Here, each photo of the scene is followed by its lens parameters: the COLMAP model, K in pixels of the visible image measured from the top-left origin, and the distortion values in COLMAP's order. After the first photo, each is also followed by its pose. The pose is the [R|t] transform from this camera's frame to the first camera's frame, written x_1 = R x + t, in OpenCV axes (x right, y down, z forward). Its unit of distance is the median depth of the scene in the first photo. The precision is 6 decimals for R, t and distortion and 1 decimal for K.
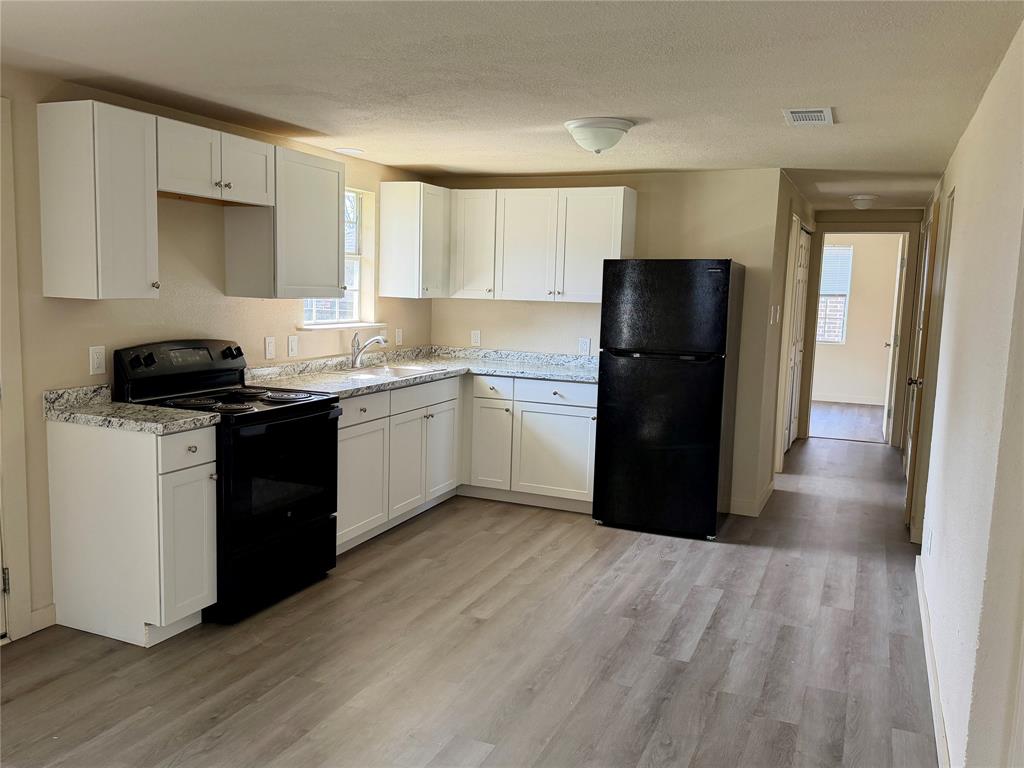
lens RADIAL K [[857.2, 0, 506.8], [0, 857.2, 387.7], [0, 0, 1]] dist [0.091281, -0.129674]
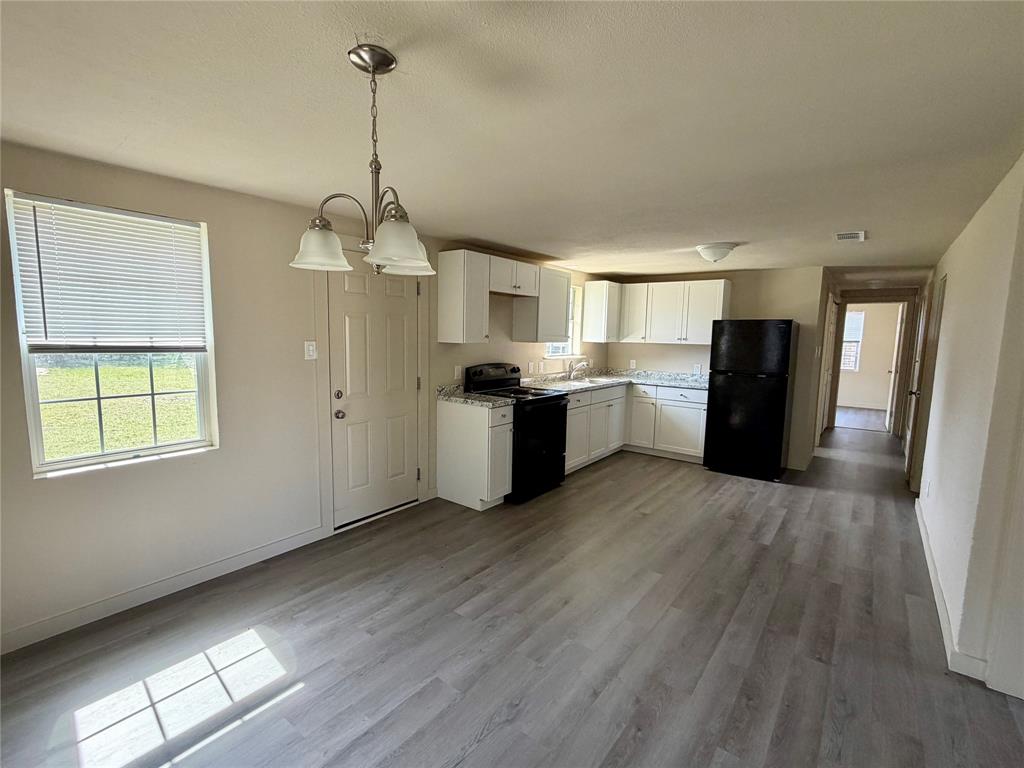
lens RADIAL K [[476.3, 0, 509.1], [0, 476.3, 386.1], [0, 0, 1]] dist [-0.001369, 0.002480]
pose [[0.968677, 0.019188, -0.247583, -0.058625], [-0.023429, 0.999625, -0.014196, 0.012721], [0.247217, 0.019552, 0.968763, -0.069689]]
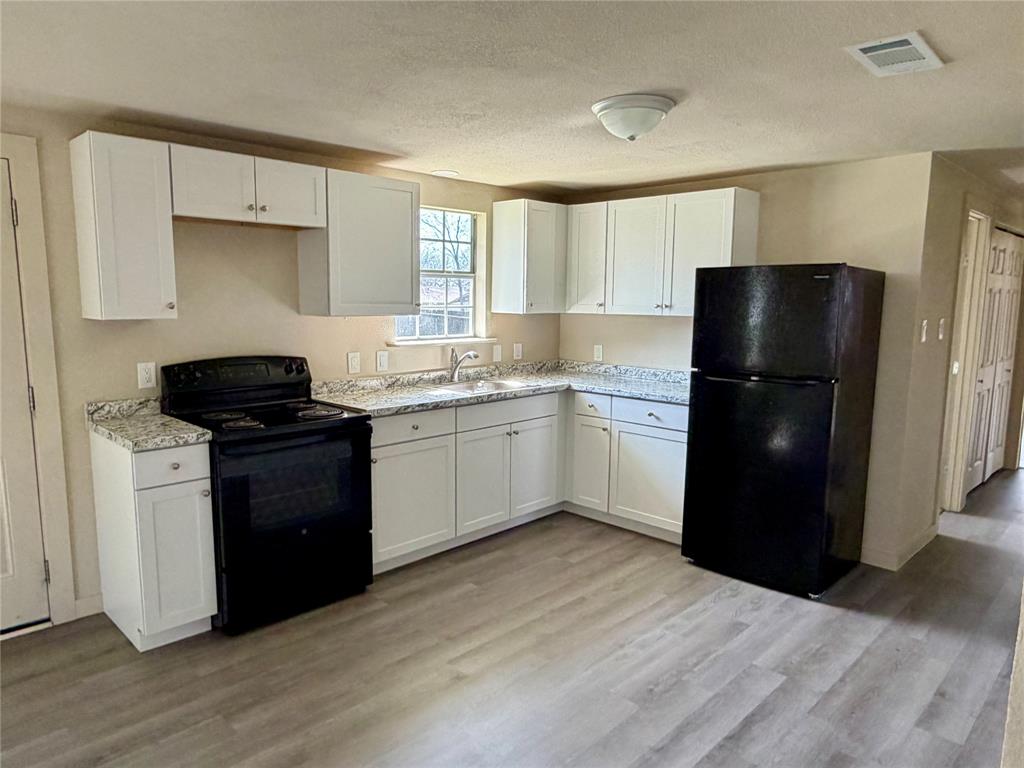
lens RADIAL K [[694.8, 0, 502.8], [0, 694.8, 386.2], [0, 0, 1]] dist [-0.012319, 0.014101]
pose [[0.929617, 0.027828, -0.367475, 0.232895], [-0.027728, 0.999600, 0.005553, -0.030553], [0.367483, 0.005027, 0.930017, 0.306311]]
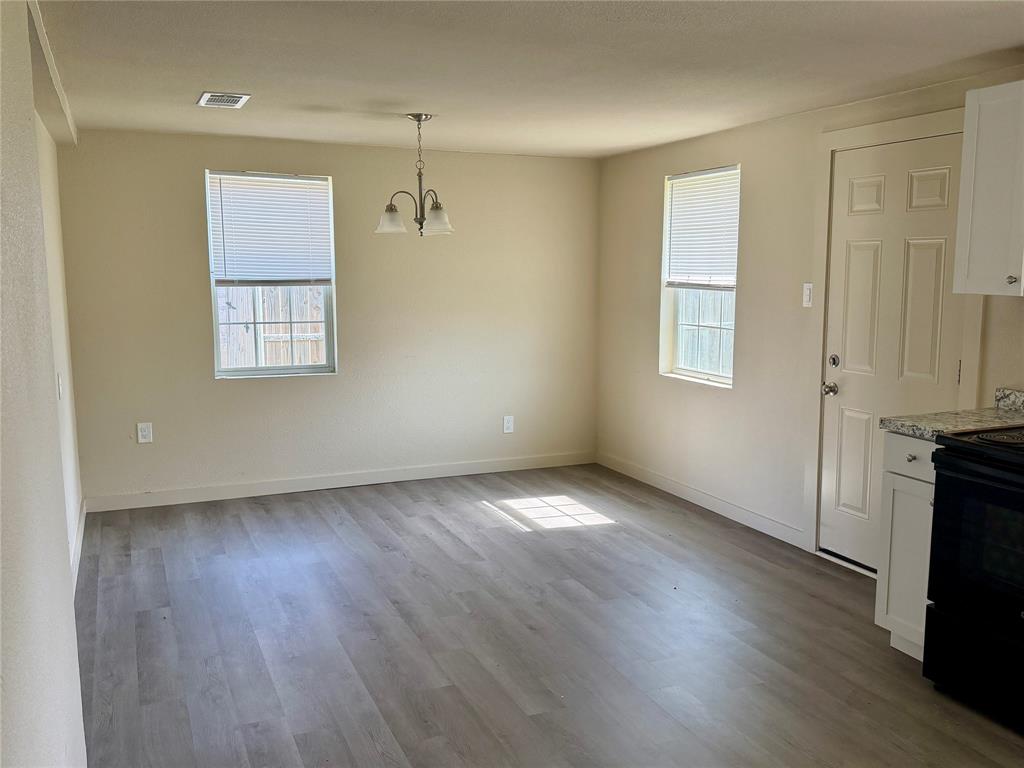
lens RADIAL K [[904.5, 0, 515.8], [0, 904.5, 389.8], [0, 0, 1]] dist [0.044560, -0.069756]
pose [[-0.689831, 0.073553, -0.720224, 0.484145], [-0.108782, 0.973000, 0.203560, -0.118275], [0.715751, 0.218769, -0.663205, 1.054787]]
